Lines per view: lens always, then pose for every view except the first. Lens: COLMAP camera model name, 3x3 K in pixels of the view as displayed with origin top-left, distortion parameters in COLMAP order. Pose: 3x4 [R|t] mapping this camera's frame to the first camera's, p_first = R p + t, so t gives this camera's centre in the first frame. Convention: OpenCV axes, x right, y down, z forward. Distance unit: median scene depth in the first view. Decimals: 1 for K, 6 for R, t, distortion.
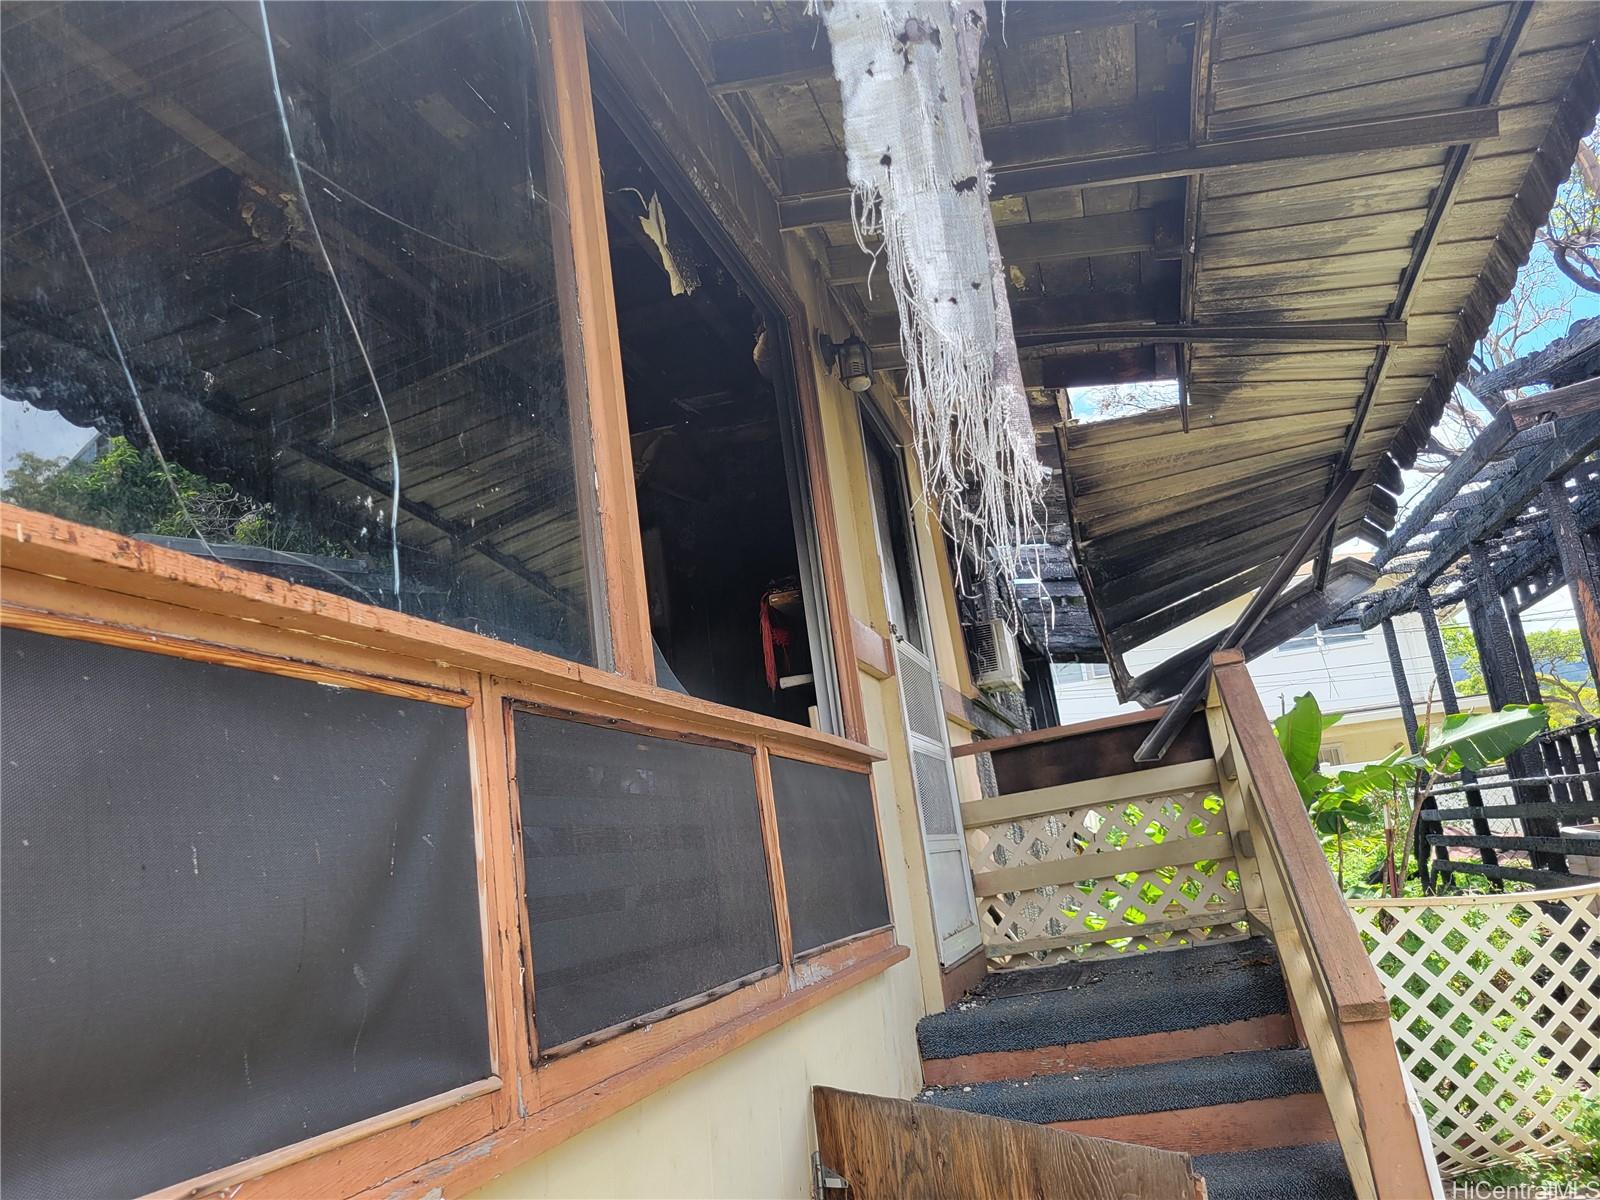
lens RADIAL K [[1206.3, 0, 798.3], [0, 1206.3, 586.9], [0, 0, 1]] dist [0.035153, -0.021804]
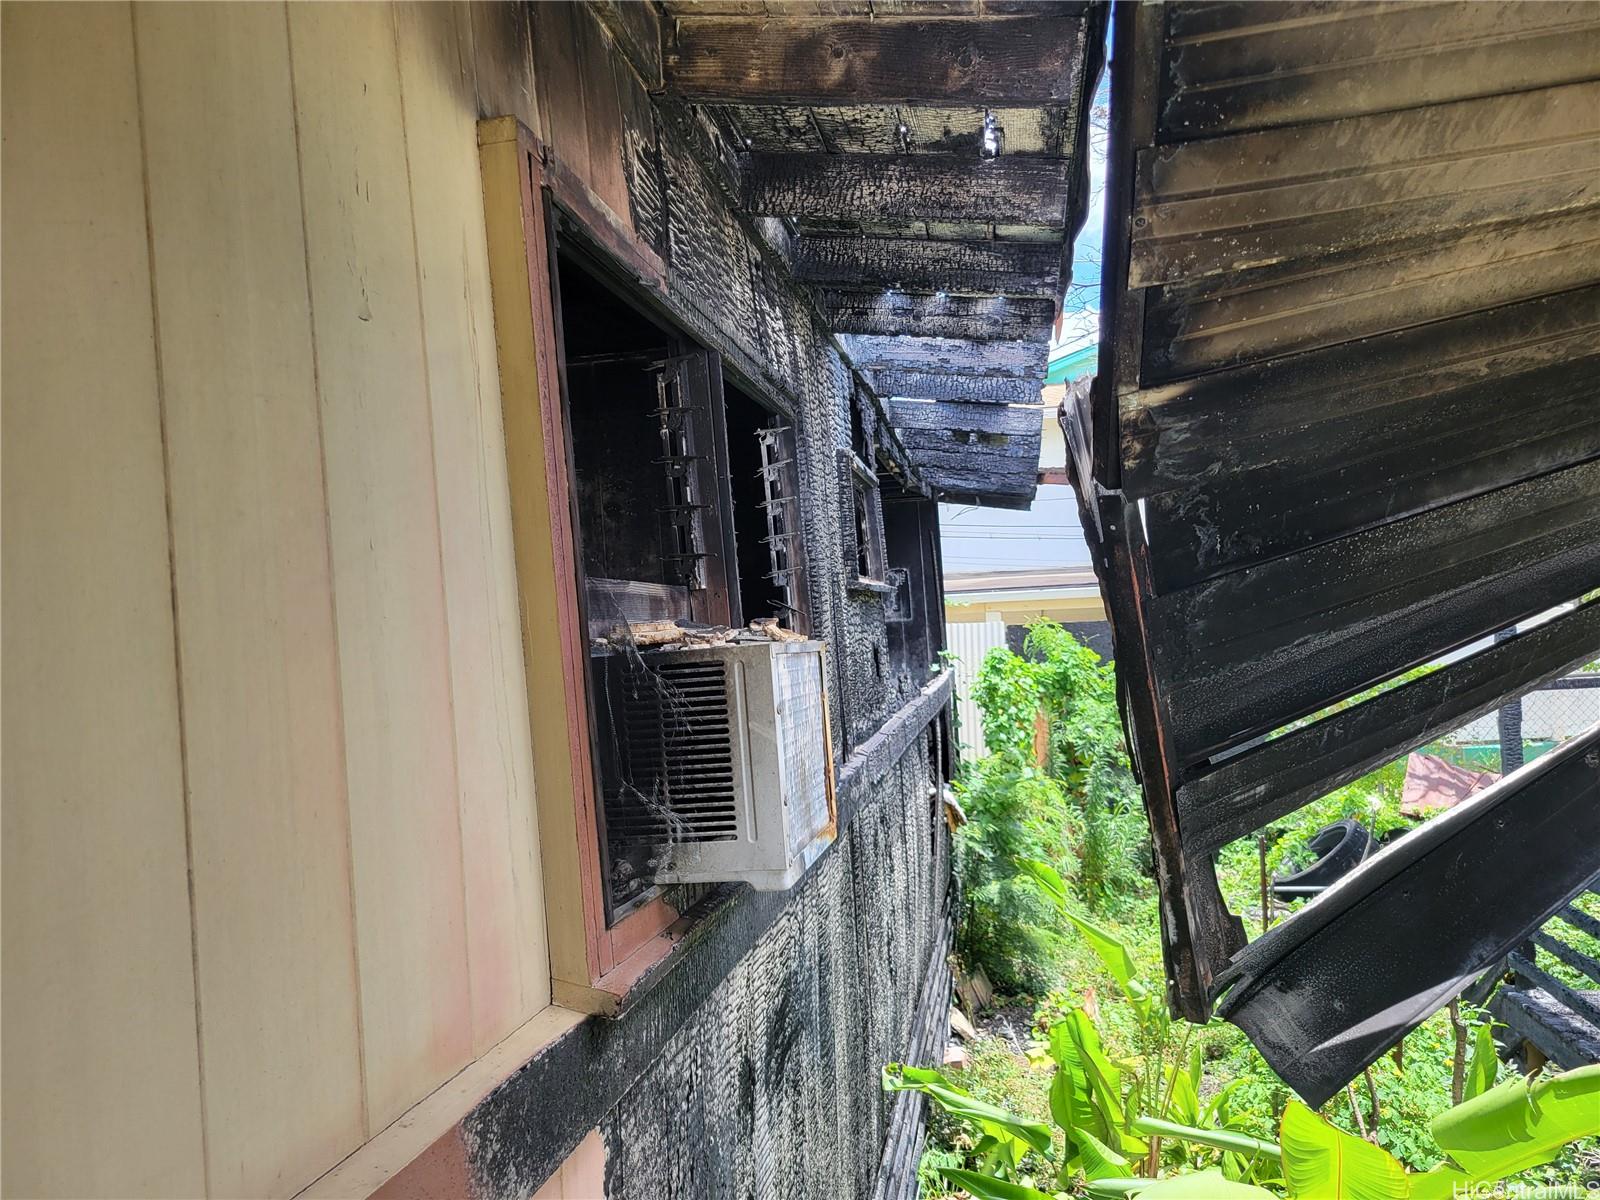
lens RADIAL K [[1206.3, 0, 804.0], [0, 1206.3, 603.8], [0, 0, 1]] dist [0.035153, -0.021804]
pose [[0.992414, 0.066906, 0.103141, 0.157610], [-0.086823, 0.975386, 0.202690, -0.037925], [-0.087041, -0.210108, 0.973796, 0.792679]]
